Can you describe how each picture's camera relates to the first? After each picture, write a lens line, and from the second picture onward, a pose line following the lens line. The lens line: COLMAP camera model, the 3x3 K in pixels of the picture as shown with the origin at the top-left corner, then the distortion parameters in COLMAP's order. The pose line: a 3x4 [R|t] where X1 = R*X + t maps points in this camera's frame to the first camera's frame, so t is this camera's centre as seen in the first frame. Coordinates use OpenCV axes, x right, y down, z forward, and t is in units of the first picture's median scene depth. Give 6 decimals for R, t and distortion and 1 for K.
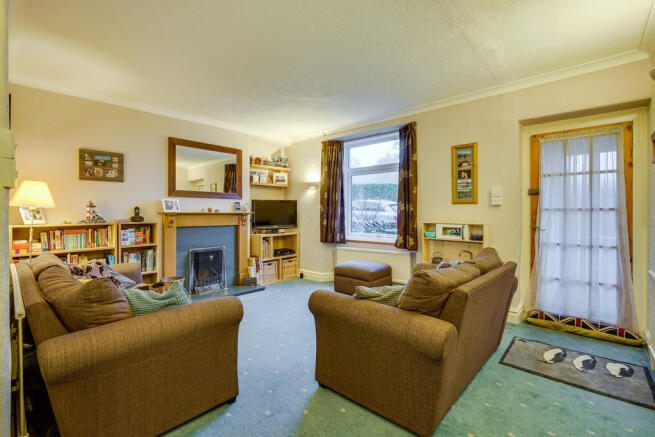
lens RADIAL K [[303.2, 0, 327.5], [0, 303.2, 218.5], [0, 0, 1]] dist [-0.000049, -0.000019]
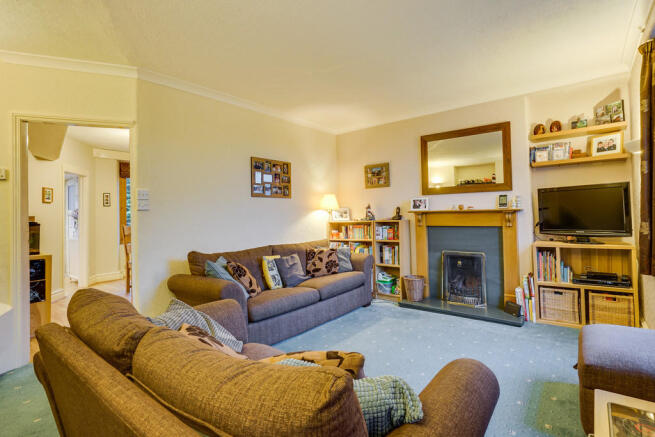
lens RADIAL K [[327.9, 0, 327.5], [0, 327.9, 218.5], [0, 0, 1]] dist [-0.001681, -0.000248]
pose [[0.061189, 0.010583, -0.998070, 0.508394], [0.001691, 0.999941, 0.010706, -0.007508], [0.998125, -0.002343, 0.061168, 0.580160]]
